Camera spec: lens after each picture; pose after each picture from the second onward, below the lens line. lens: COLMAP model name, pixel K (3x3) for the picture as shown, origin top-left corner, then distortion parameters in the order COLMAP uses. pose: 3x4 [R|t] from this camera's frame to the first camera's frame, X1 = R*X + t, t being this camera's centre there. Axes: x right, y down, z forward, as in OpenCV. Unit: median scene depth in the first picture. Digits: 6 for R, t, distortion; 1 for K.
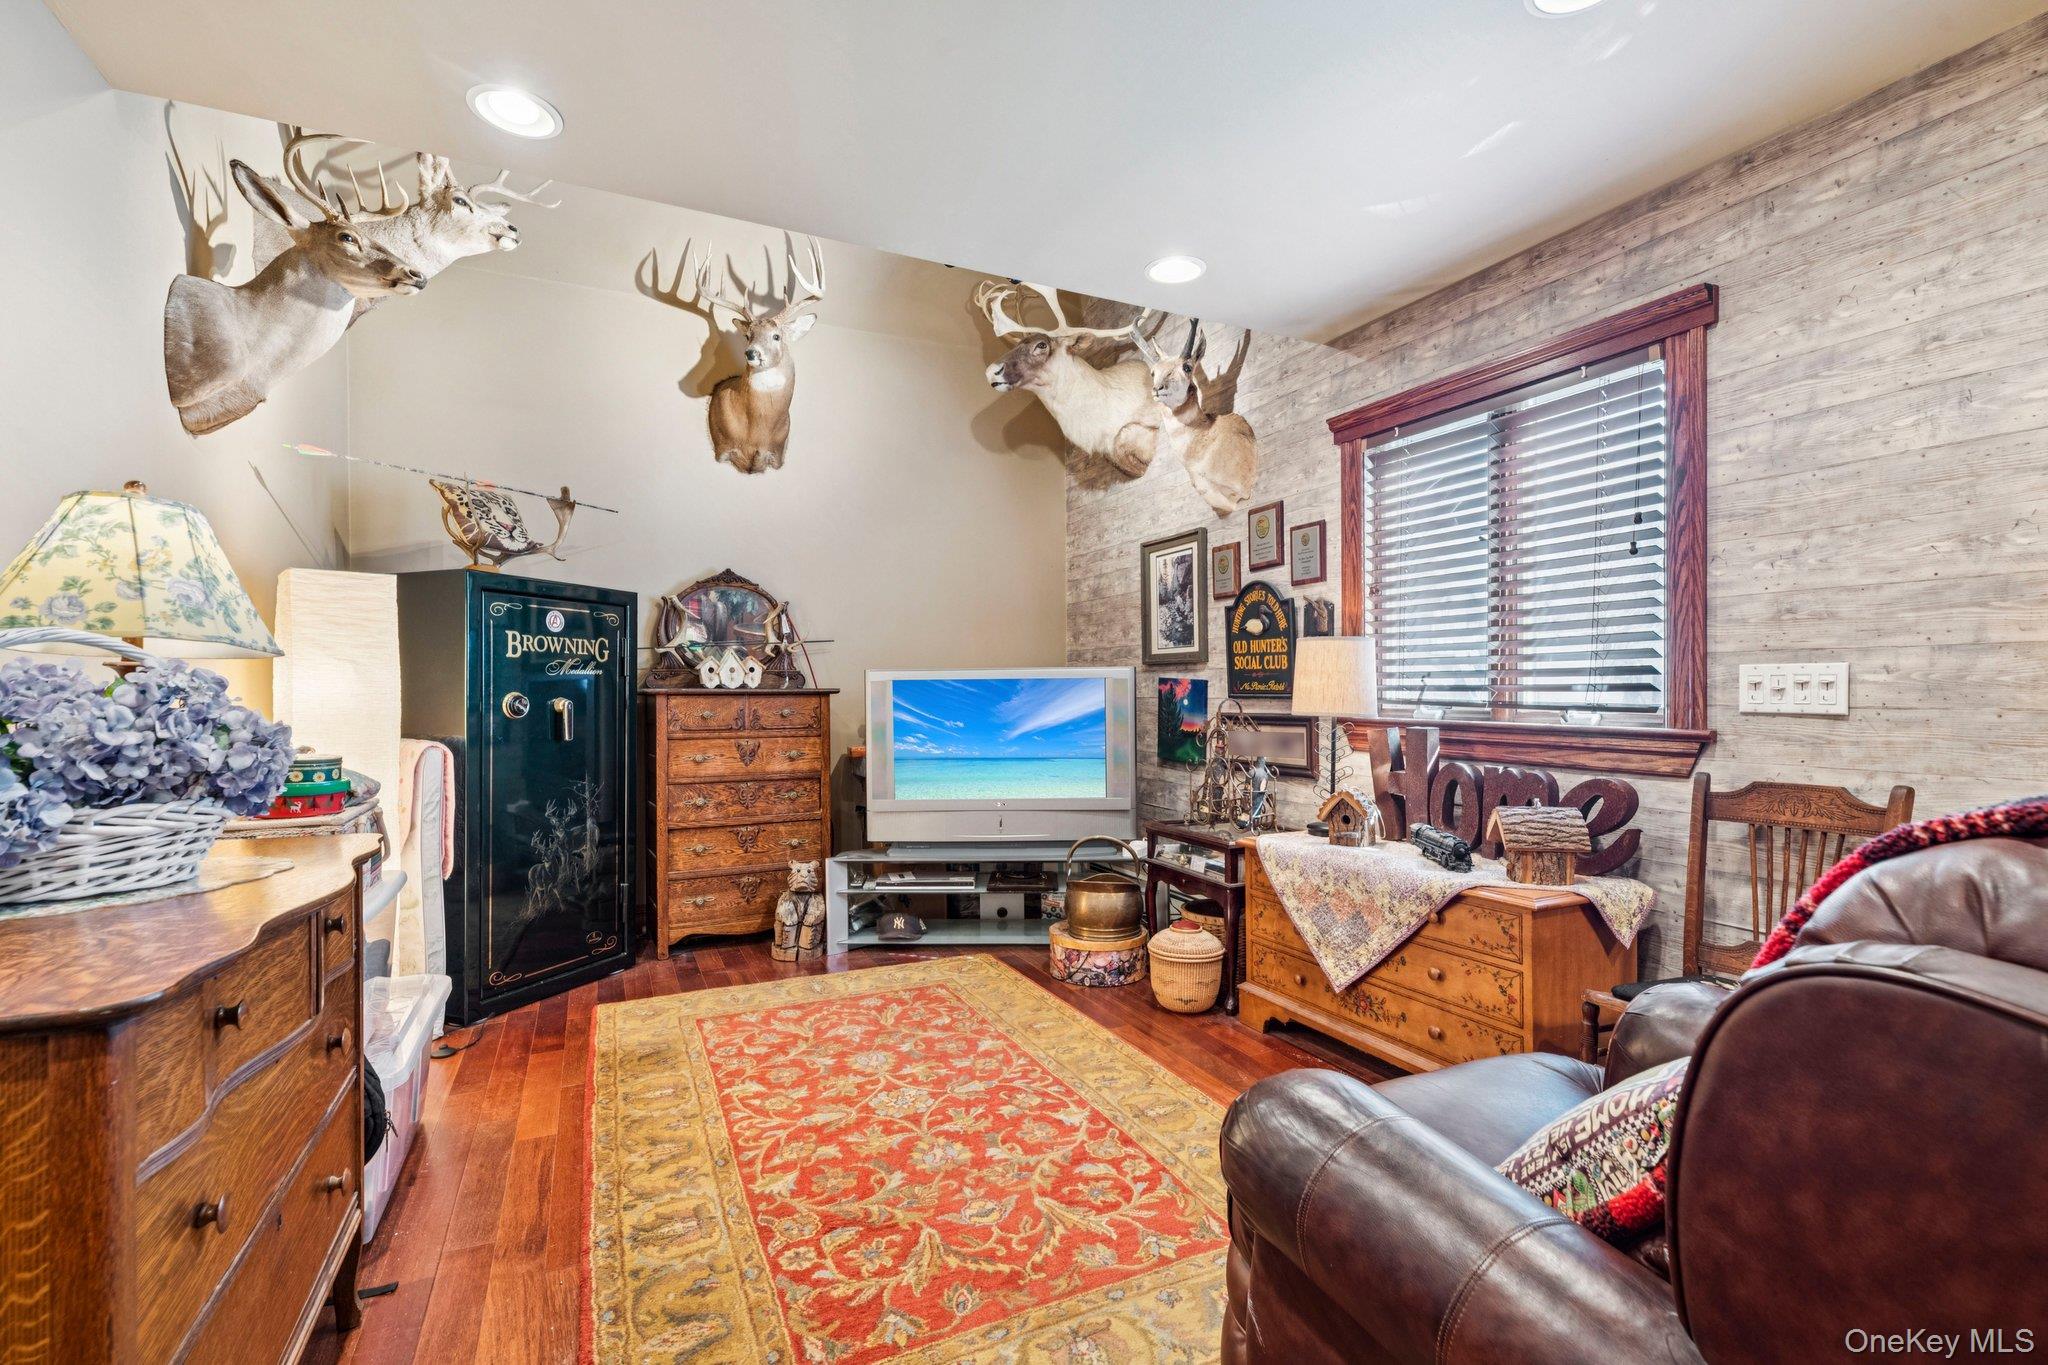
lens RADIAL K [[923.9, 0, 1024.0], [0, 923.9, 682.5], [0, 0, 1]] dist [-0.000743, 0.000042]
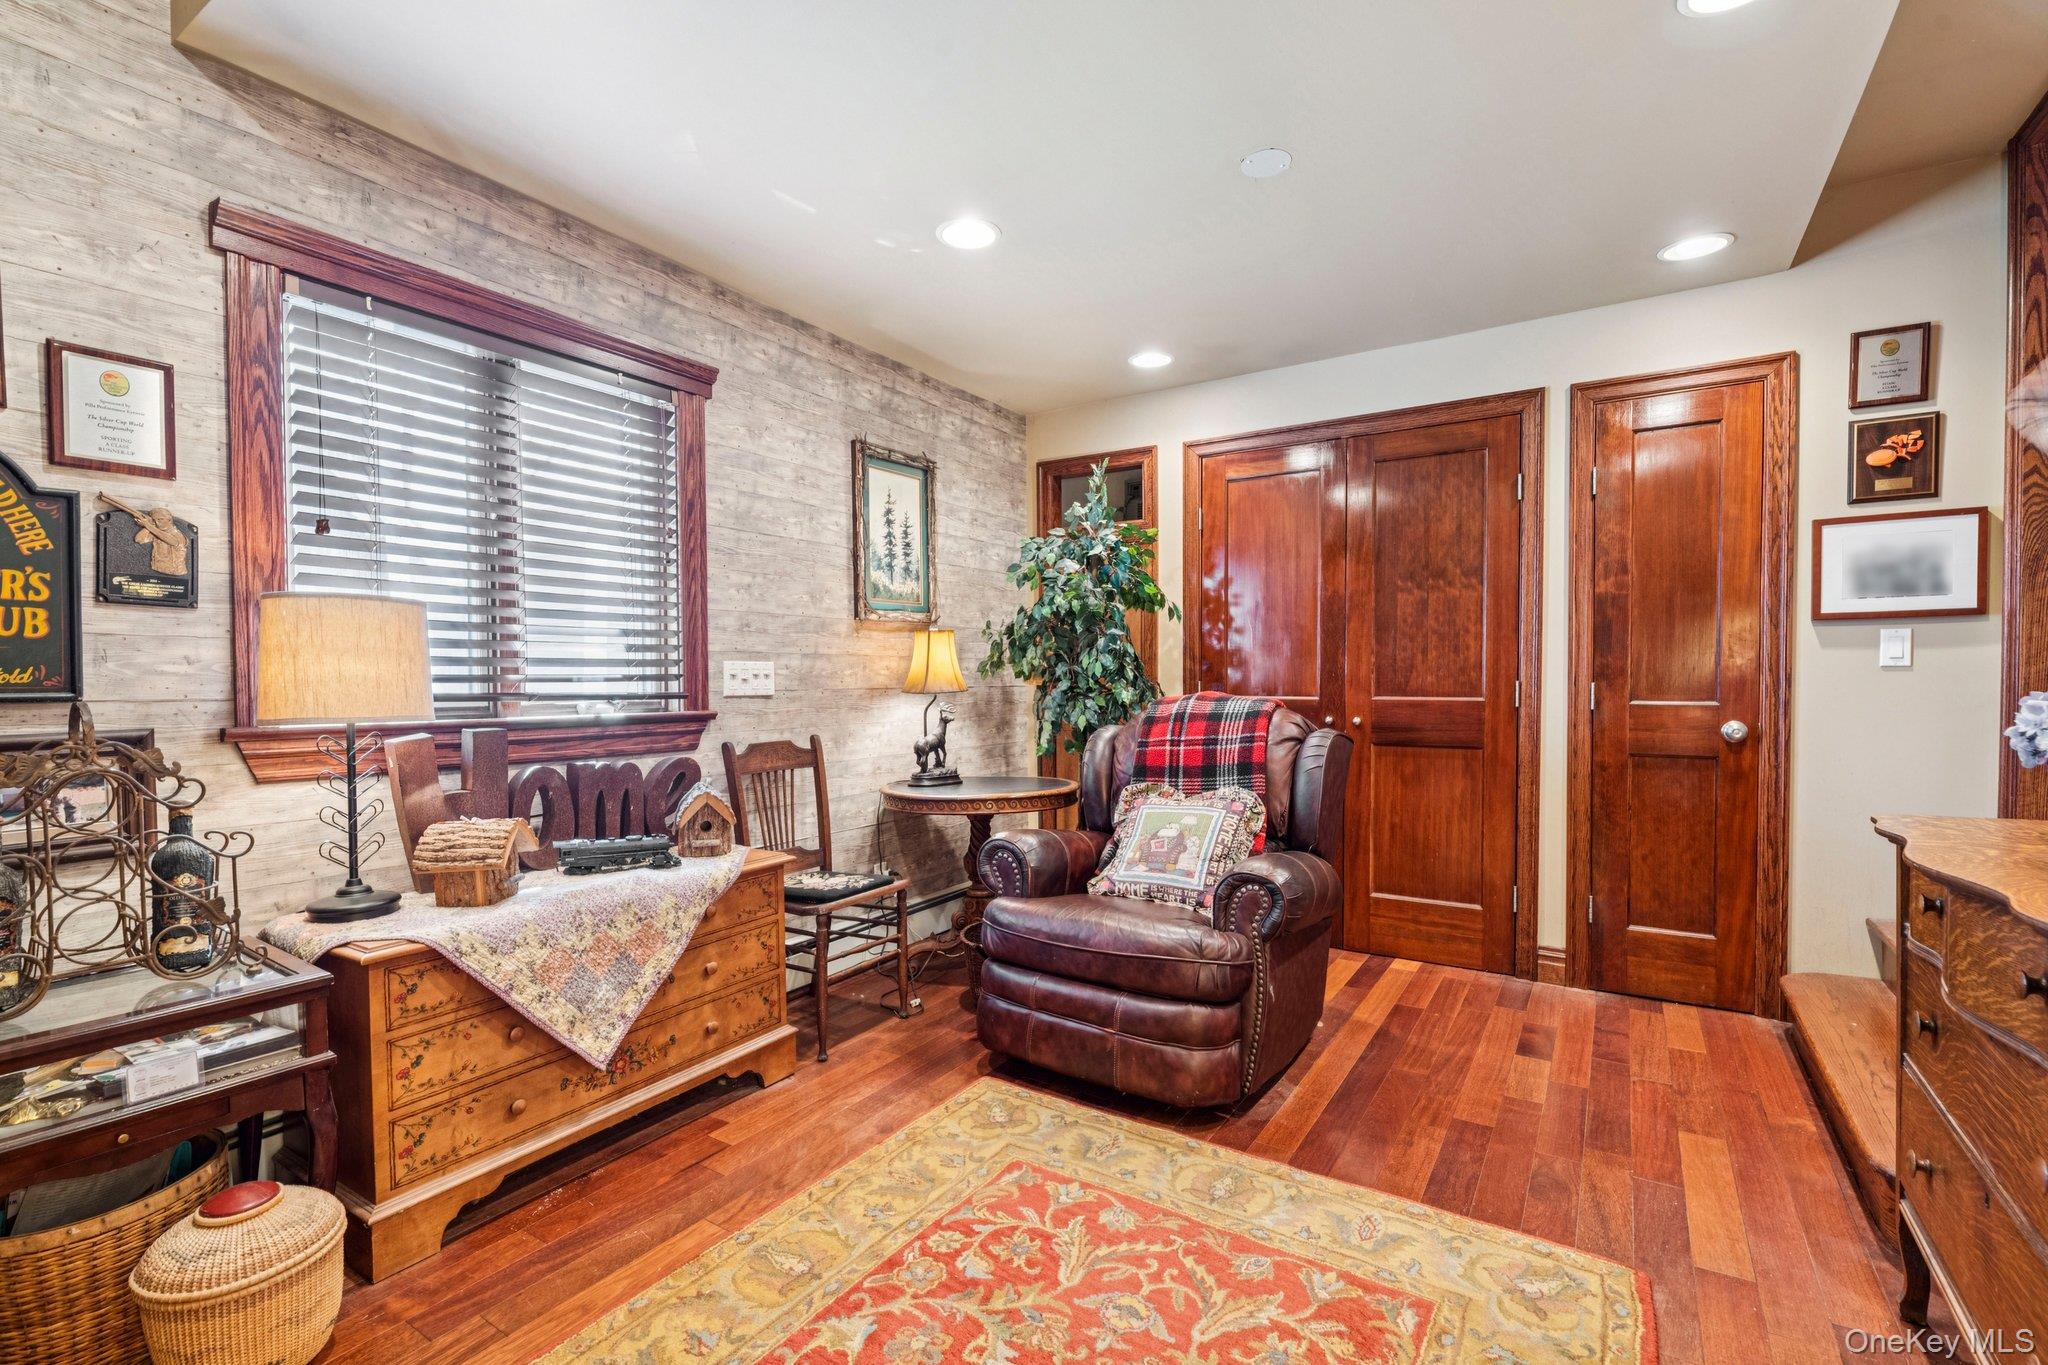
lens RADIAL K [[923.9, 0, 1024.0], [0, 923.9, 682.5], [0, 0, 1]] dist [-0.000743, 0.000042]
pose [[-0.532816, -0.002375, 0.846228, -0.595927], [-0.003042, 0.999995, 0.000891, 0.009422], [-0.846225, -0.002099, -0.532821, 1.310080]]
